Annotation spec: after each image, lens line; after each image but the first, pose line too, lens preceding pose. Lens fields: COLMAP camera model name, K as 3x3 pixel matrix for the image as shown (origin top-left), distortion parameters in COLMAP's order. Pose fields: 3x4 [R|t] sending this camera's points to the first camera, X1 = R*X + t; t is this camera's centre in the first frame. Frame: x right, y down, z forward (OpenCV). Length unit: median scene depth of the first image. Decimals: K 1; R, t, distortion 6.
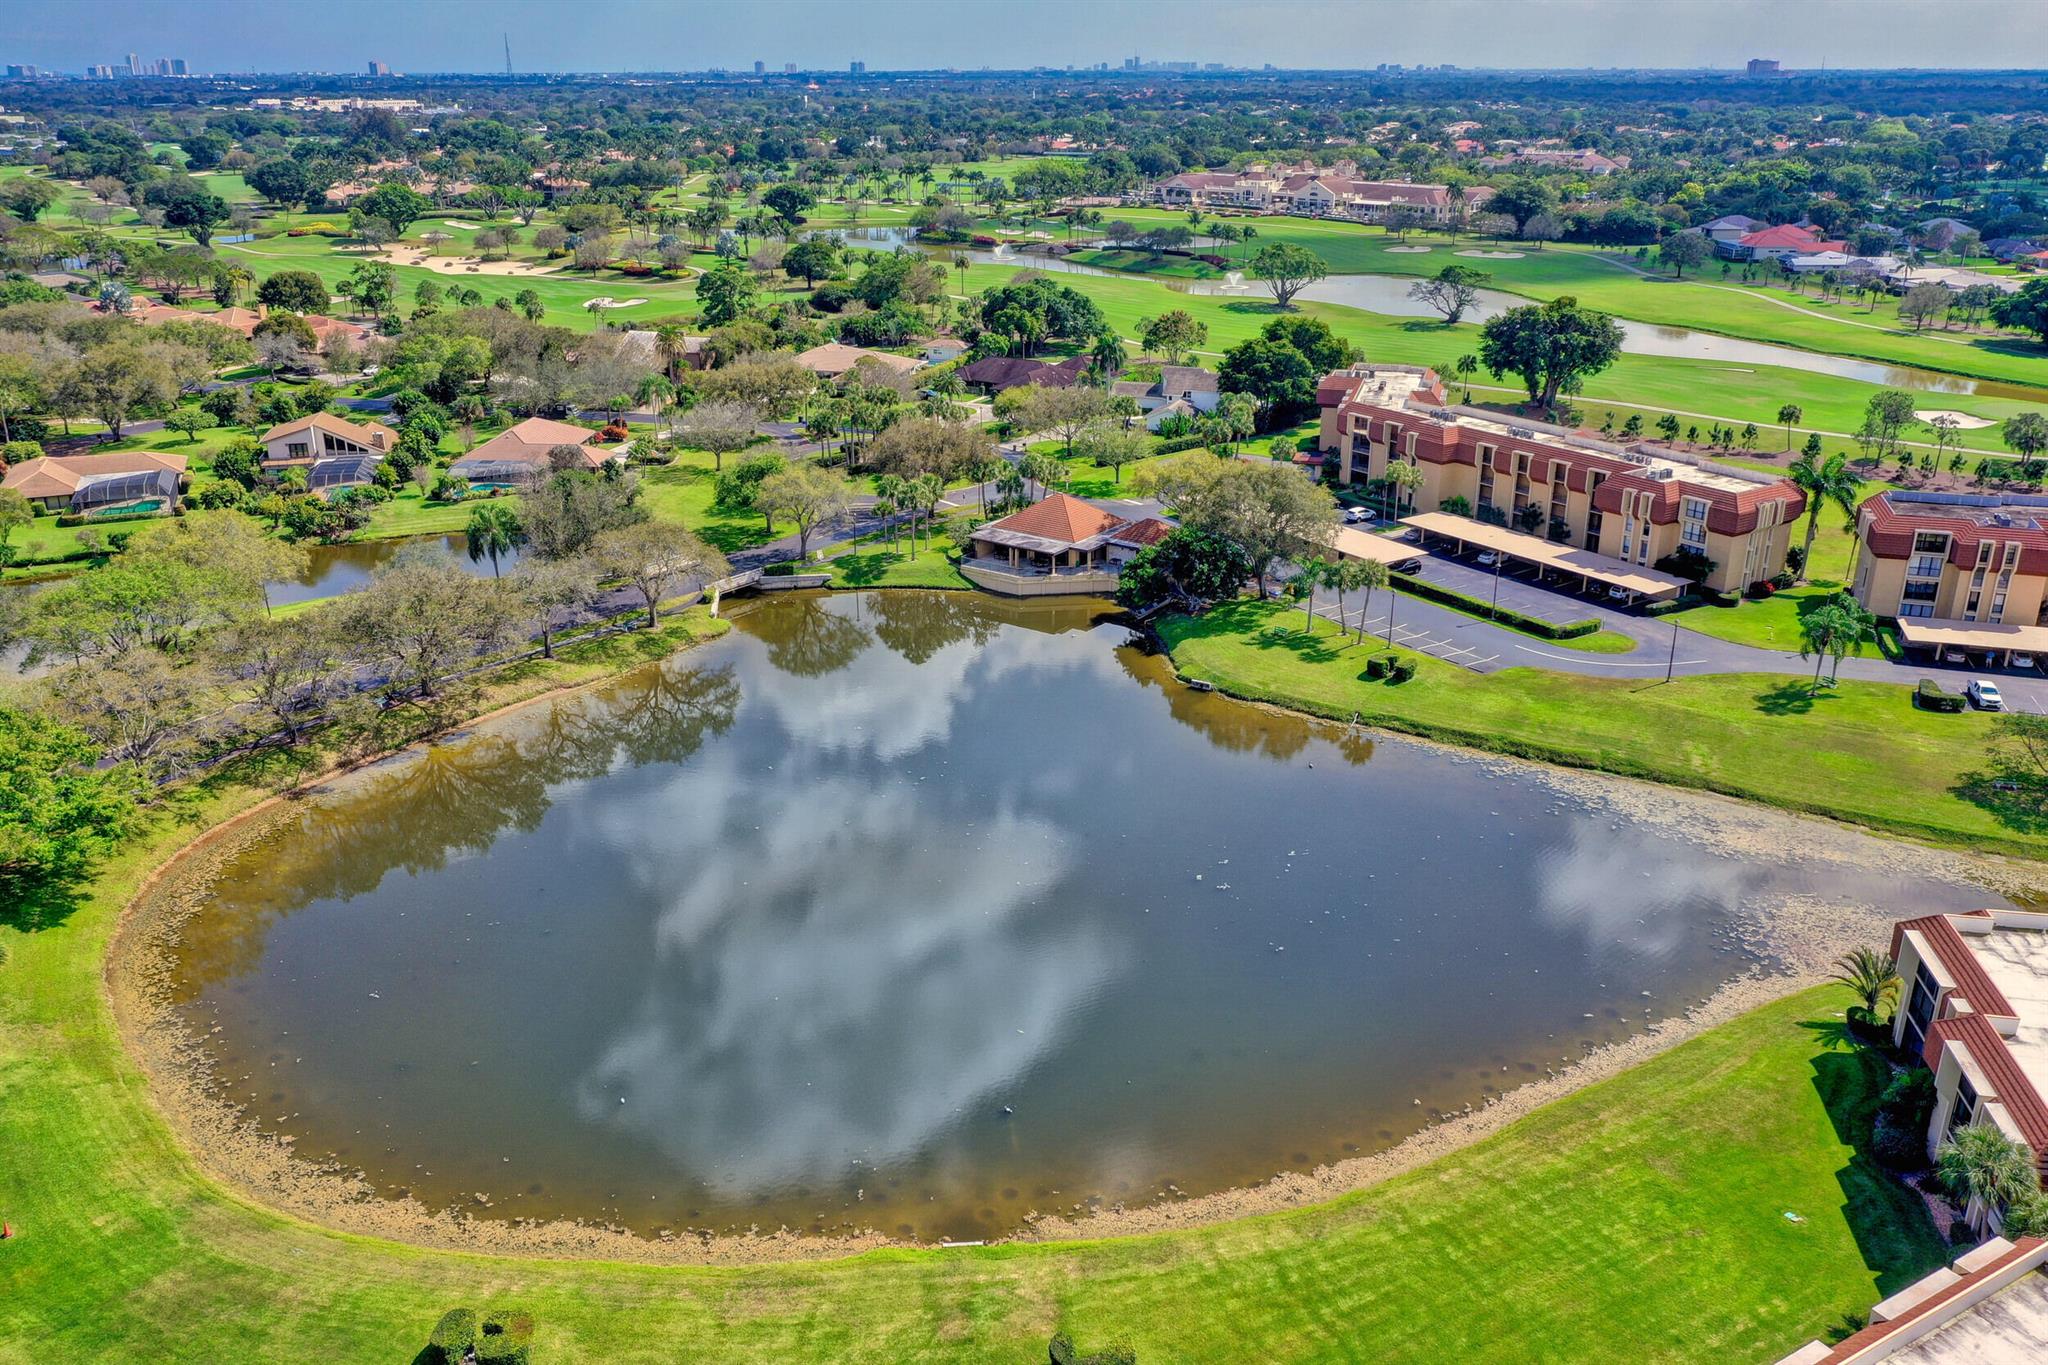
lens RADIAL K [[1638.4, 0, 1024.0], [0, 1638.4, 682.5], [0, 0, 1]] dist [-0.003196, -0.002567]
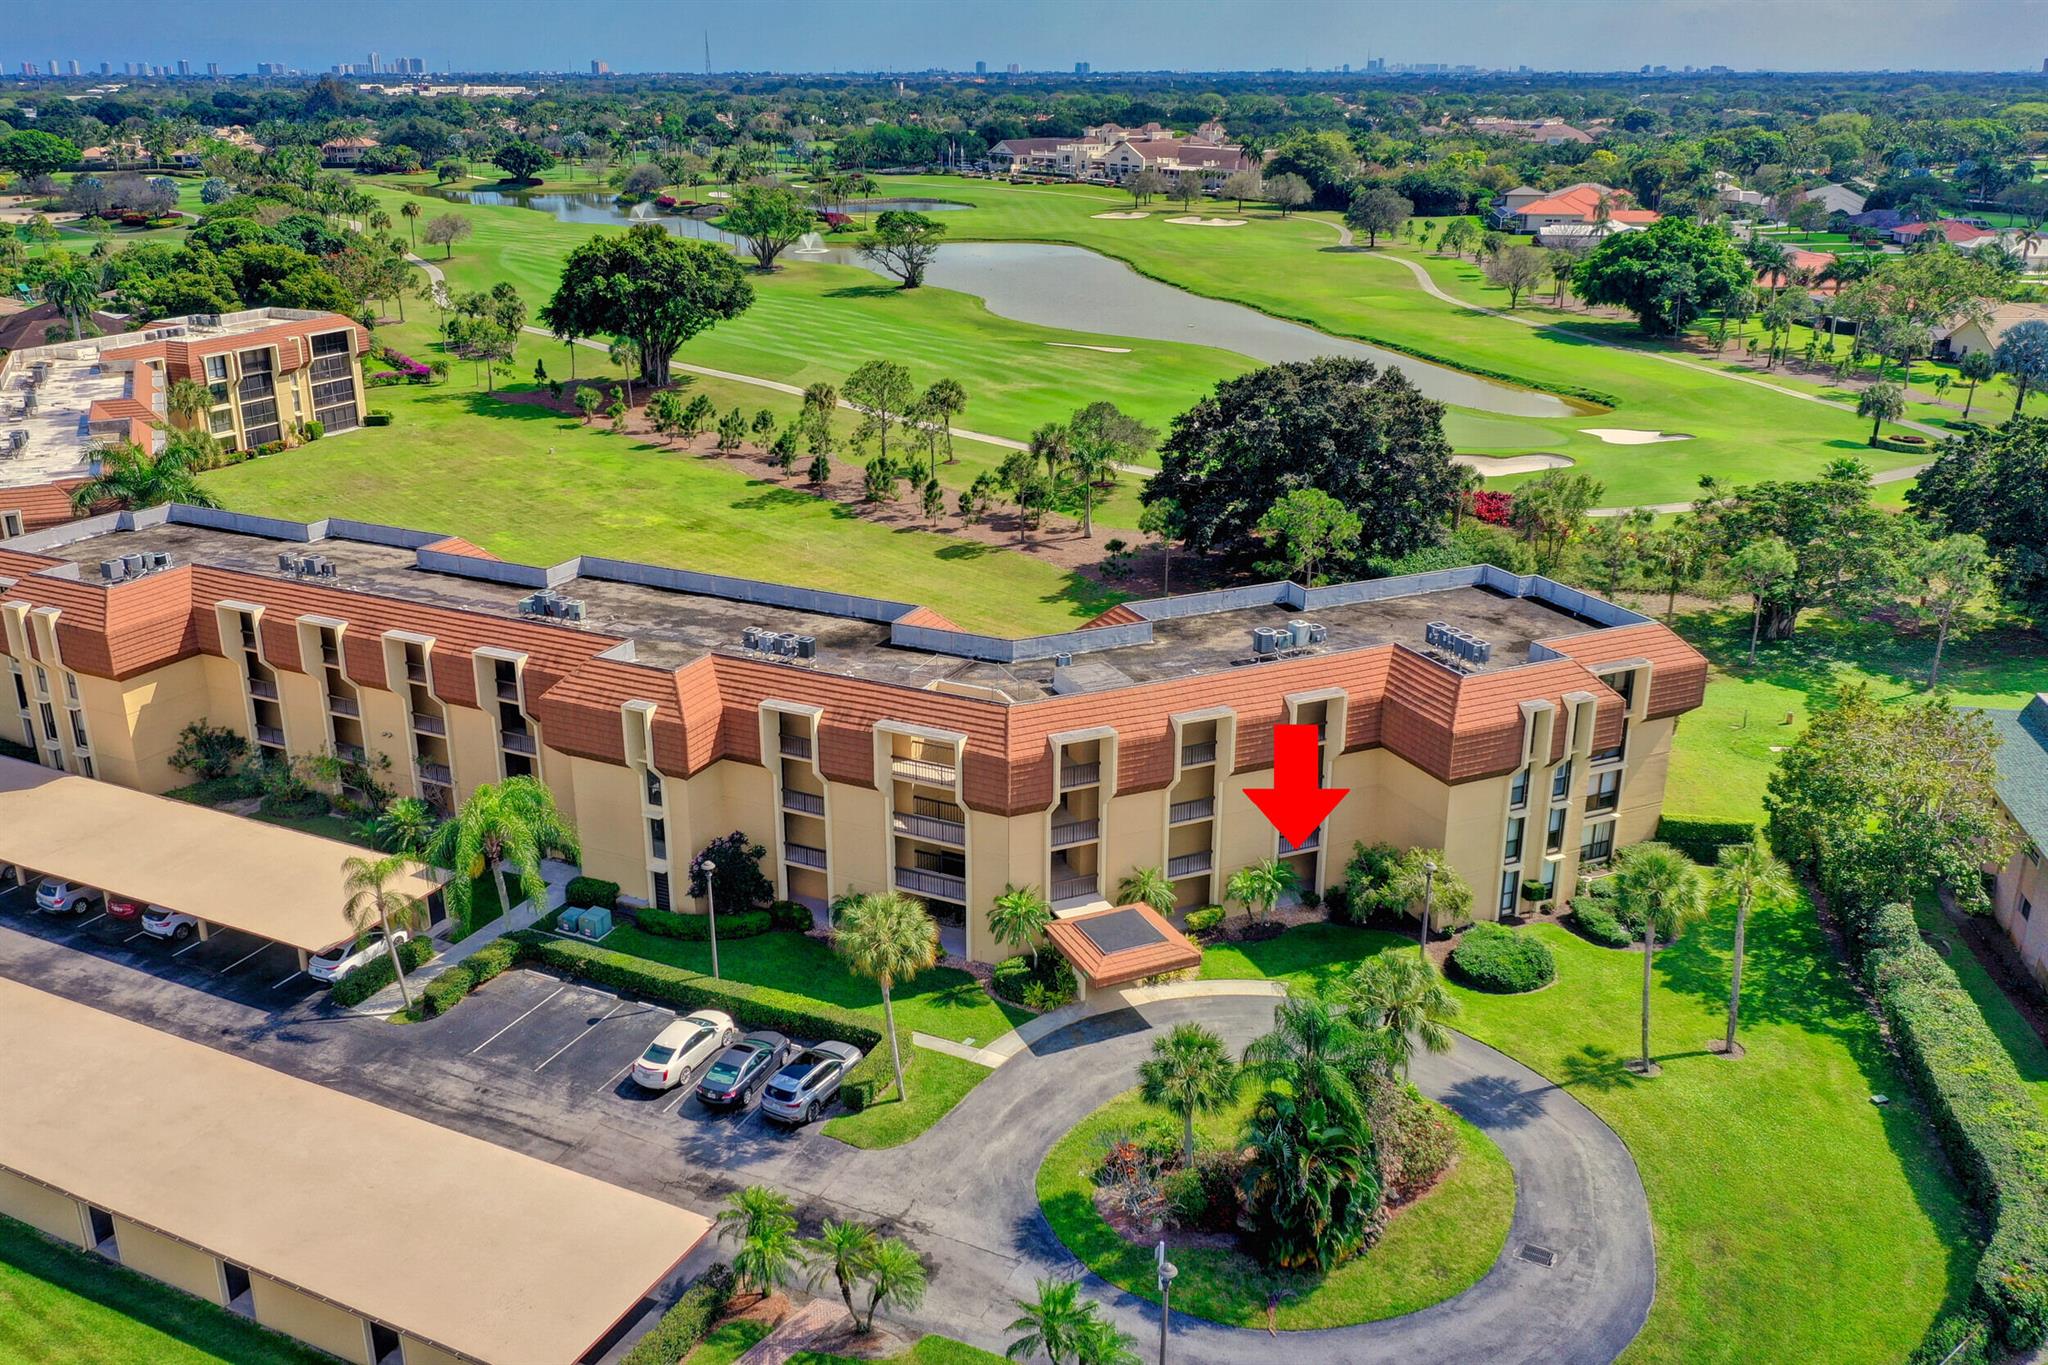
lens RADIAL K [[1692.4, 0, 1012.3], [0, 1692.4, 661.2], [0, 0, 1]] dist [0.002897, -0.005174]
pose [[0.988719, 0.050503, -0.141012, 0.327963], [-0.053900, 0.998339, -0.020368, -0.025574], [0.139749, 0.027738, 0.989798, 0.178579]]
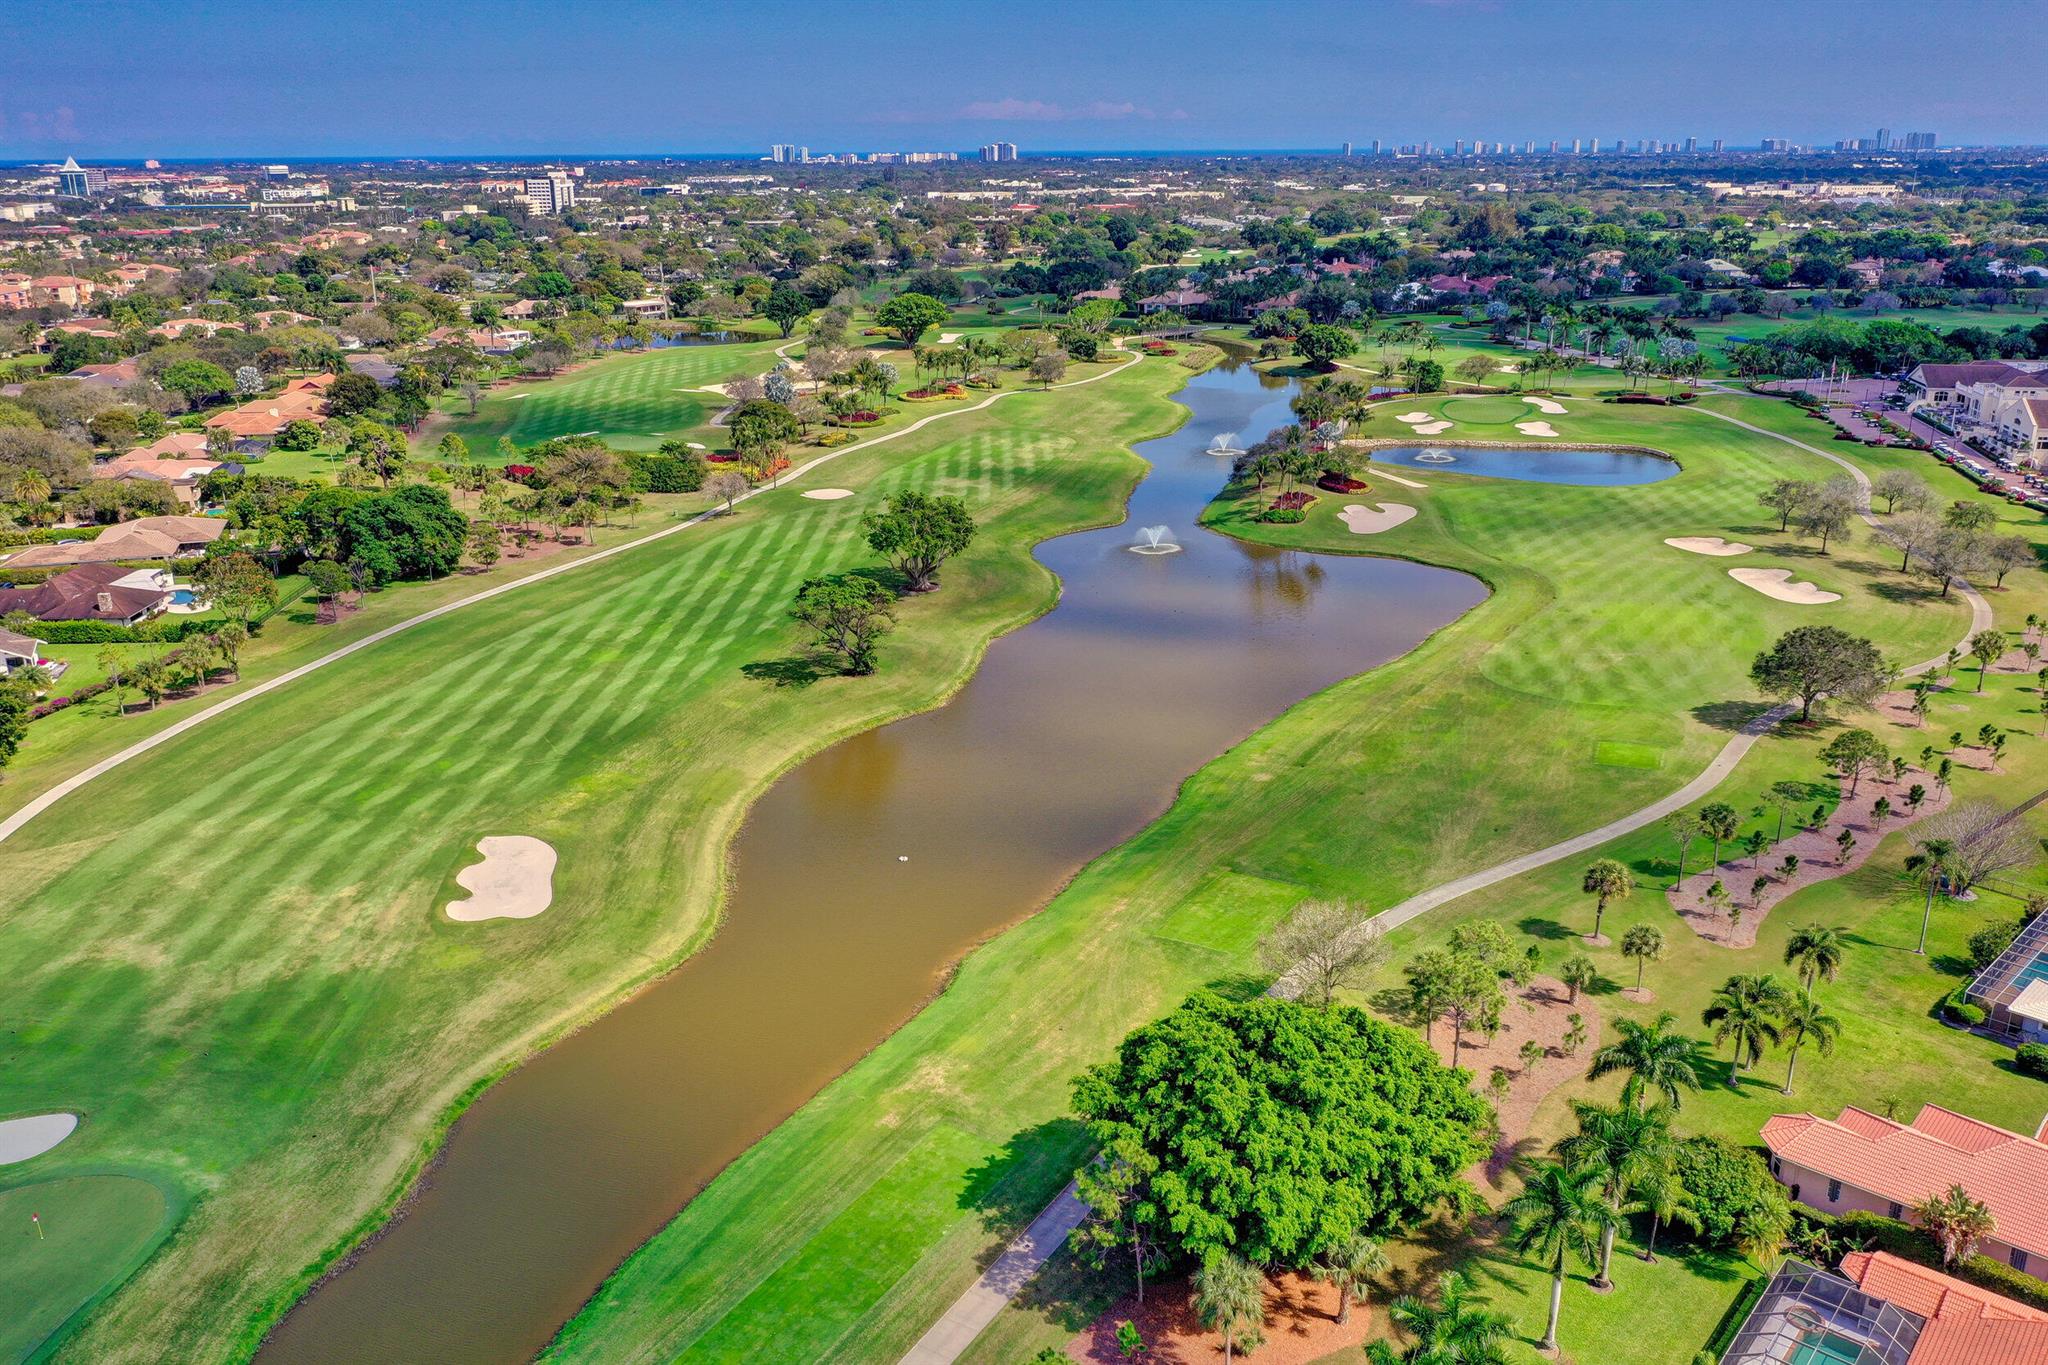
lens RADIAL K [[1616.6, 0, 1030.8], [0, 1616.6, 708.4], [0, 0, 1]] dist [-0.002534, 0.002024]
pose [[0.560321, 0.270318, -0.782923, 0.573013], [-0.286028, 0.950244, 0.123384, -0.227168], [0.777321, 0.154803, 0.609761, 0.536270]]
